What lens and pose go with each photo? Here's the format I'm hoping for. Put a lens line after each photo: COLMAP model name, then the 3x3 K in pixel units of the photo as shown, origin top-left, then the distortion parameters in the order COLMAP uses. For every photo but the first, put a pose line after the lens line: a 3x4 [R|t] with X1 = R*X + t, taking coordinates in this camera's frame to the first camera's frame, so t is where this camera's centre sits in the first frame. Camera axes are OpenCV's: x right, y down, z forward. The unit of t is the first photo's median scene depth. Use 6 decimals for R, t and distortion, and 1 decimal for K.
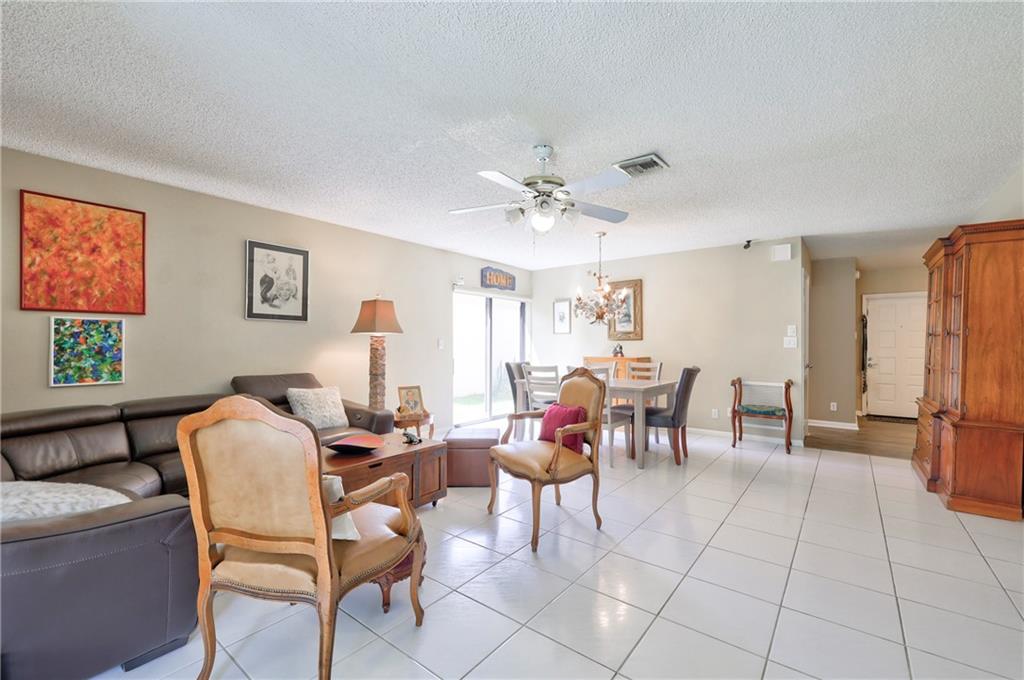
lens RADIAL K [[447.2, 0, 508.6], [0, 447.2, 341.8], [0, 0, 1]] dist [0.008934, -0.003085]
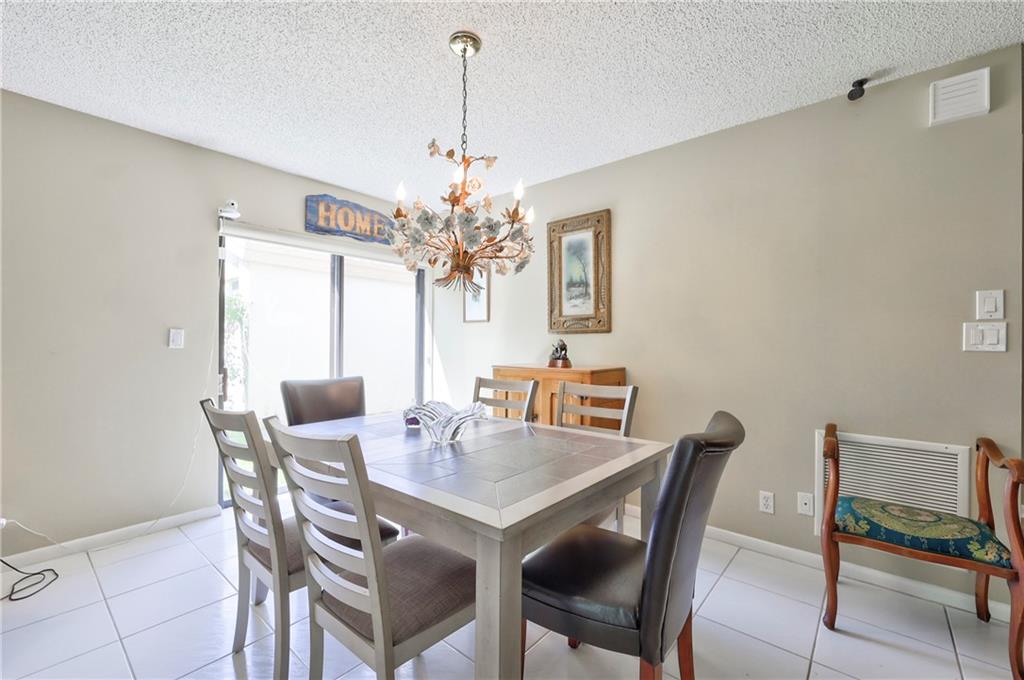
lens RADIAL K [[447.2, 0, 507.8], [0, 447.2, 336.9], [0, 0, 1]] dist [0.008934, -0.003085]
pose [[0.998815, 0.005091, -0.048411, 0.277159], [-0.005264, 0.999980, -0.003429, 0.003774], [0.048392, 0.003680, 0.998822, 0.664835]]
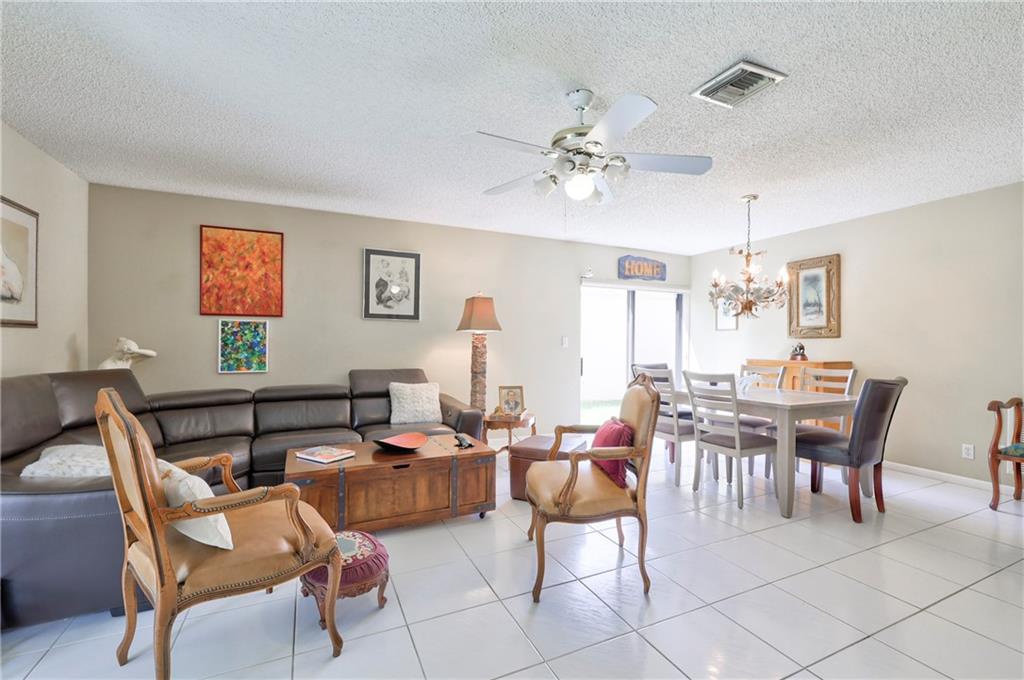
lens RADIAL K [[447.2, 0, 503.6], [0, 447.2, 342.0], [0, 0, 1]] dist [0.008934, -0.003085]
pose [[0.886371, 0.002284, -0.462970, 0.203332], [-0.001664, 0.999997, 0.001748, 0.003302], [0.462972, -0.000779, 0.886372, 0.146437]]
